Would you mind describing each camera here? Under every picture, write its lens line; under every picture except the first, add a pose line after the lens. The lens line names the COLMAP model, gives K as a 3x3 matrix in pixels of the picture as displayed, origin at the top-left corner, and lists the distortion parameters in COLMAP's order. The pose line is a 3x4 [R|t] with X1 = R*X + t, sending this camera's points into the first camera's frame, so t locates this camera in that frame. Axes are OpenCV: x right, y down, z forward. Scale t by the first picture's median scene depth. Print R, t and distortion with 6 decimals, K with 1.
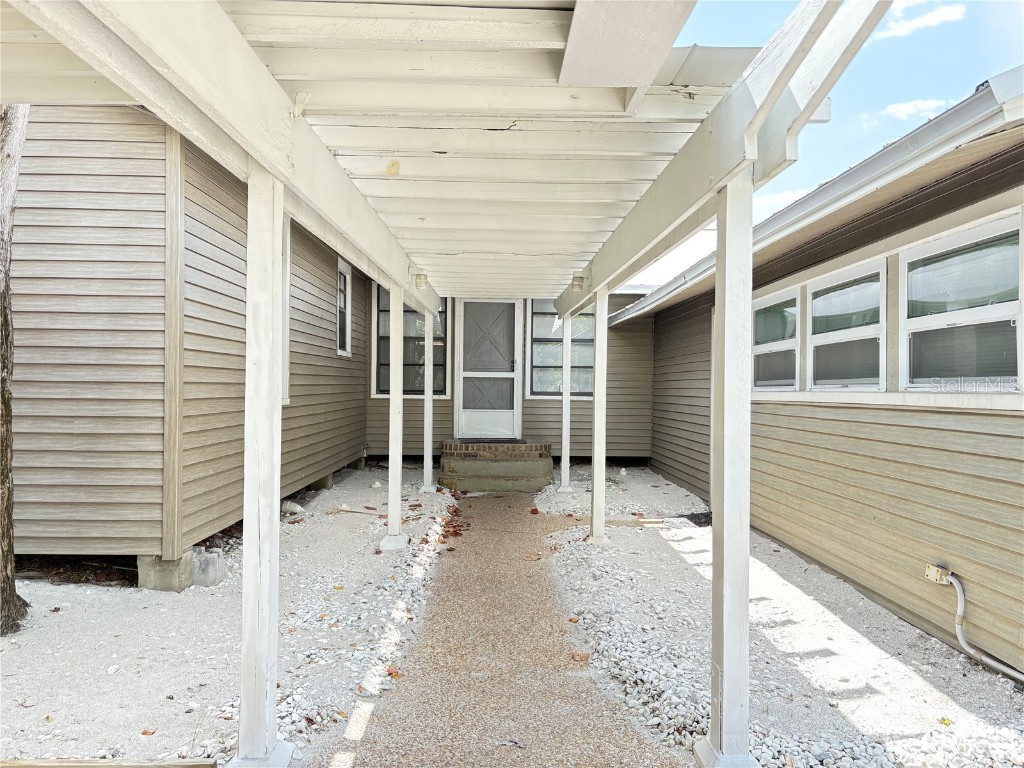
lens RADIAL K [[779.9, 0, 515.1], [0, 779.9, 385.3], [0, 0, 1]] dist [0.075360, -0.094914]
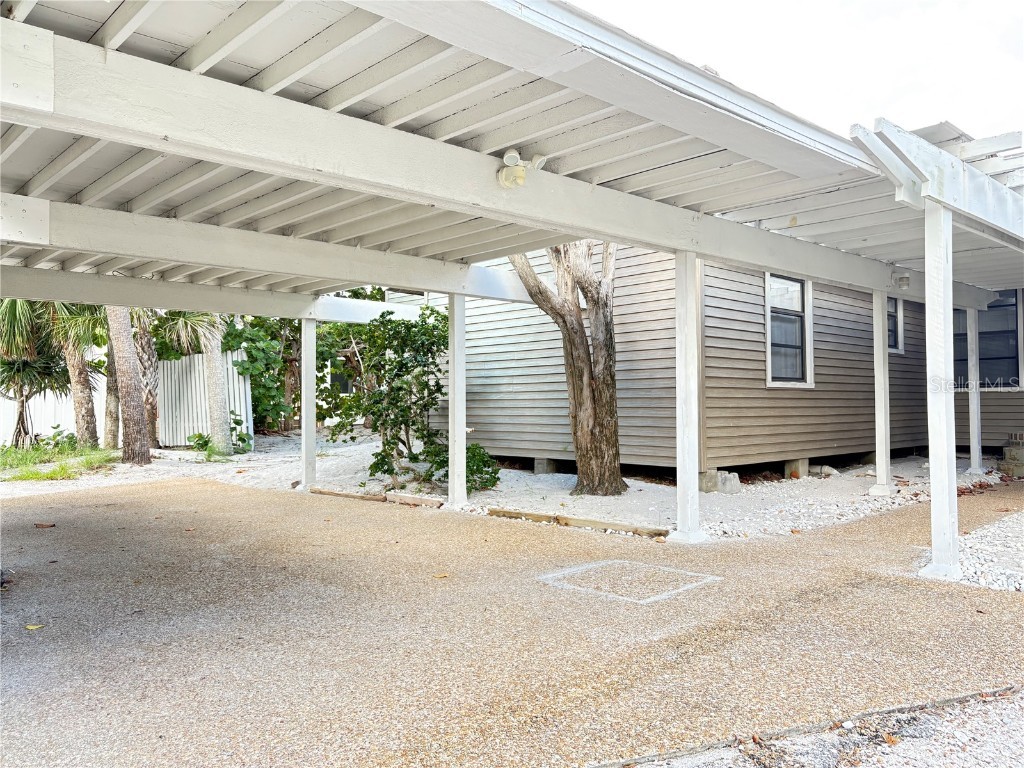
lens RADIAL K [[779.9, 0, 515.1], [0, 779.9, 385.3], [0, 0, 1]] dist [0.075360, -0.094914]
pose [[0.683004, -0.035347, -0.729558, 0.523941], [0.013593, 0.999271, -0.035689, 0.092127], [0.730288, 0.014459, 0.682987, -0.434603]]
